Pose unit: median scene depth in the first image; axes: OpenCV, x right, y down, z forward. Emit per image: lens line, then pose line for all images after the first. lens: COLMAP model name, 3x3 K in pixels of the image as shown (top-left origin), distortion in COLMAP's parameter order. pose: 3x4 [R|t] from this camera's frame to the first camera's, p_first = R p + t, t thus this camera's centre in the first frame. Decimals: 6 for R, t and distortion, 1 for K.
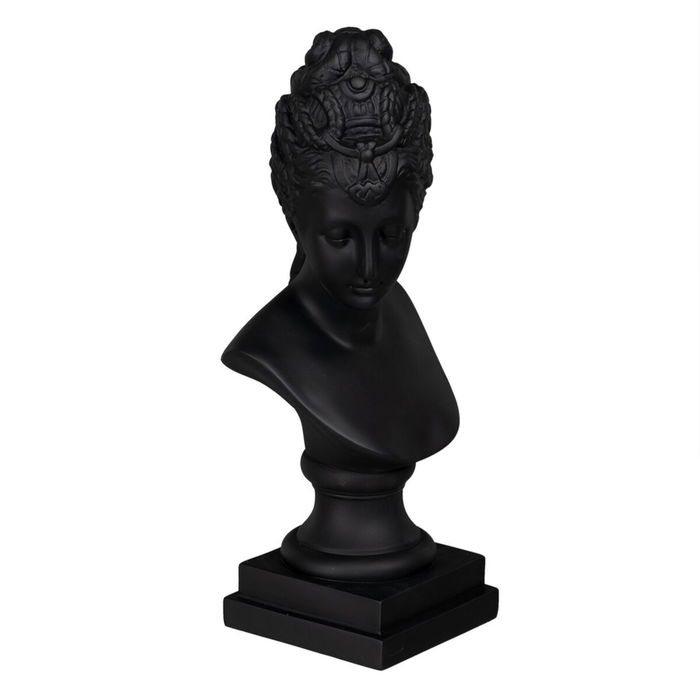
lens RADIAL K [[3788.1, 0, 351.2], [0, 3788.1, 350.4], [0, 0, 1]] dist [-1.235910, 0.000000]
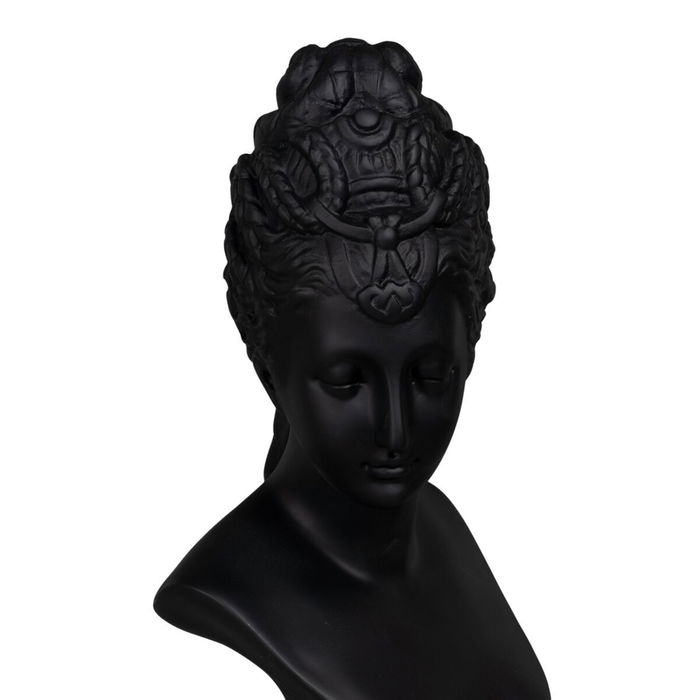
lens RADIAL K [[3788.1, 0, 348.0], [0, 3788.1, 349.4], [0, 0, 1]] dist [-1.235910, 0.000000]
pose [[0.999401, -0.033717, 0.007817, -0.007023], [0.034449, 0.990861, -0.130416, 0.042595], [-0.003349, 0.130607, 0.991429, 0.408274]]
